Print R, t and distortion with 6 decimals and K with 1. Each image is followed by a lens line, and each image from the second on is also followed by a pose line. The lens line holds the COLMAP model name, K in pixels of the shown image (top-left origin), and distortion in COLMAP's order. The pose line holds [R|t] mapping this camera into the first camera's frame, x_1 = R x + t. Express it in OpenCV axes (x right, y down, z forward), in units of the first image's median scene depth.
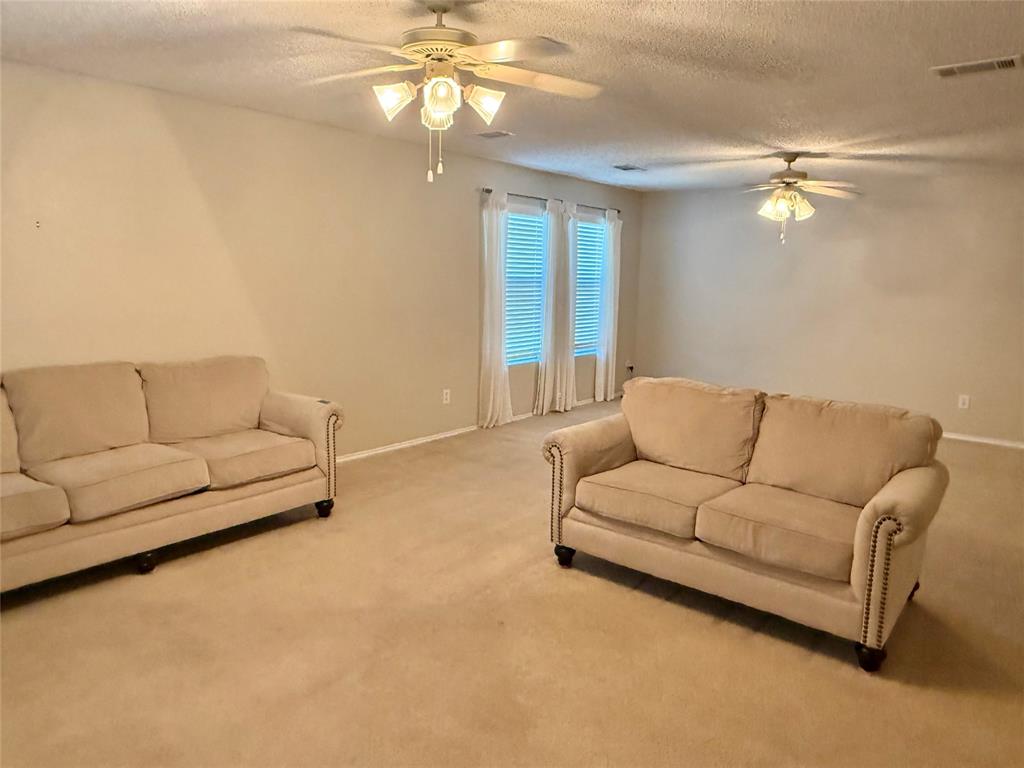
lens RADIAL K [[695.0, 0, 512.0], [0, 695.0, 384.0], [0, 0, 1]] dist [0.000641, -0.001725]
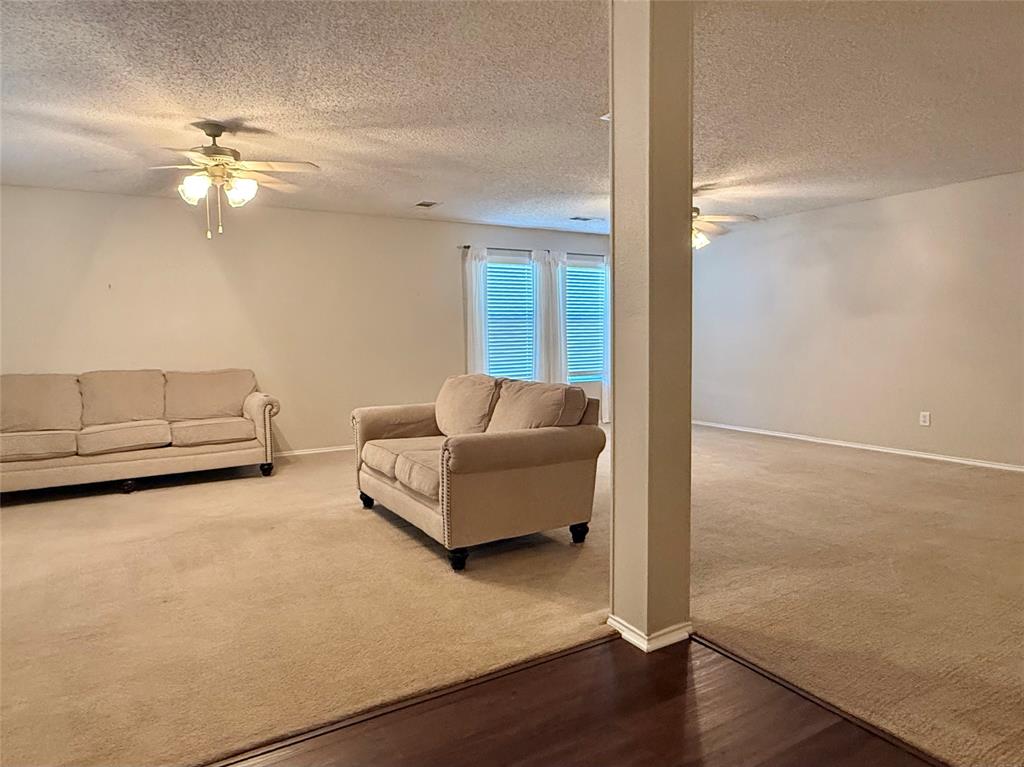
lens RADIAL K [[642.5, 0, 484.6], [0, 642.5, 385.4], [0, 0, 1]] dist [0.001678, 0.000778]
pose [[0.934614, -0.008366, -0.355564, 0.411033], [-0.020406, 0.996815, -0.077090, 0.063643], [0.355077, 0.079305, 0.931467, -0.061209]]
